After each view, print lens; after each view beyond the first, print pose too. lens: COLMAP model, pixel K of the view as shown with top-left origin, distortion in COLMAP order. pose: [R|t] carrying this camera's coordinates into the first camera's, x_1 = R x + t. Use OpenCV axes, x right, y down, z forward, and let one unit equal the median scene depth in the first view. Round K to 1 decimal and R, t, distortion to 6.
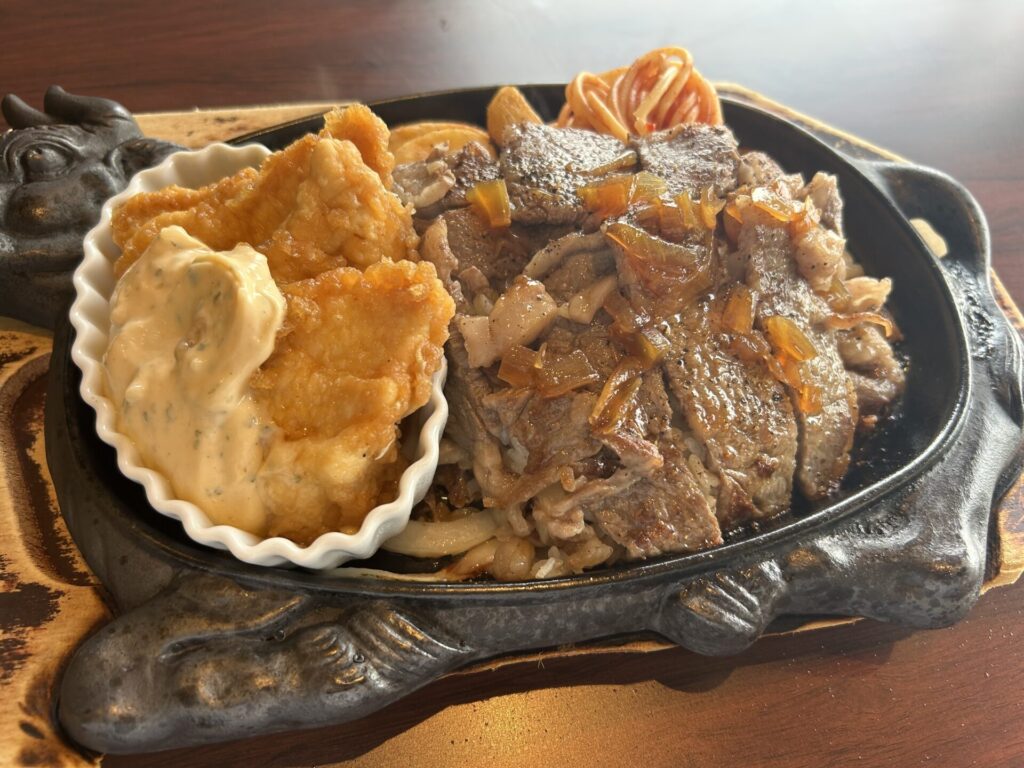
lens RADIAL K [[661.1, 0, 505.7], [0, 661.1, 392.8], [0, 0, 1]] dist [0.007251, -0.006130]
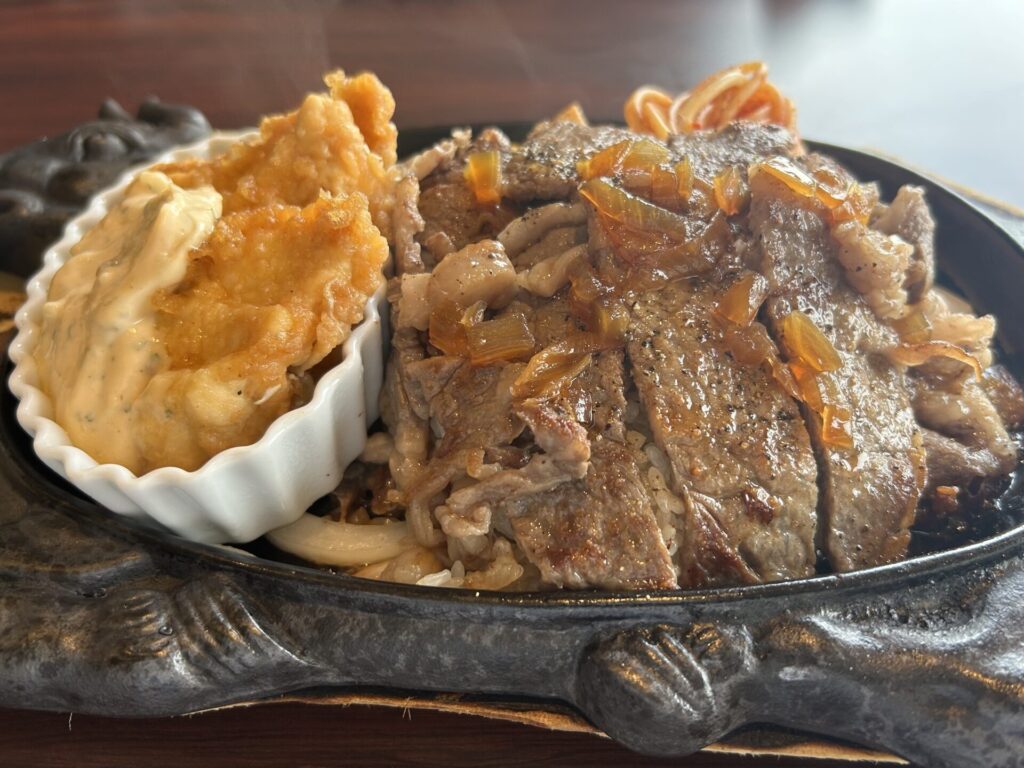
lens RADIAL K [[770.1, 0, 518.2], [0, 770.1, 377.3], [0, 0, 1]] dist [-0.002527, -0.002819]
pose [[0.969509, 0.114785, -0.216511, 0.316392], [-0.162559, 0.962382, -0.217706, 0.214465], [0.183376, 0.246264, 0.951697, 0.108481]]
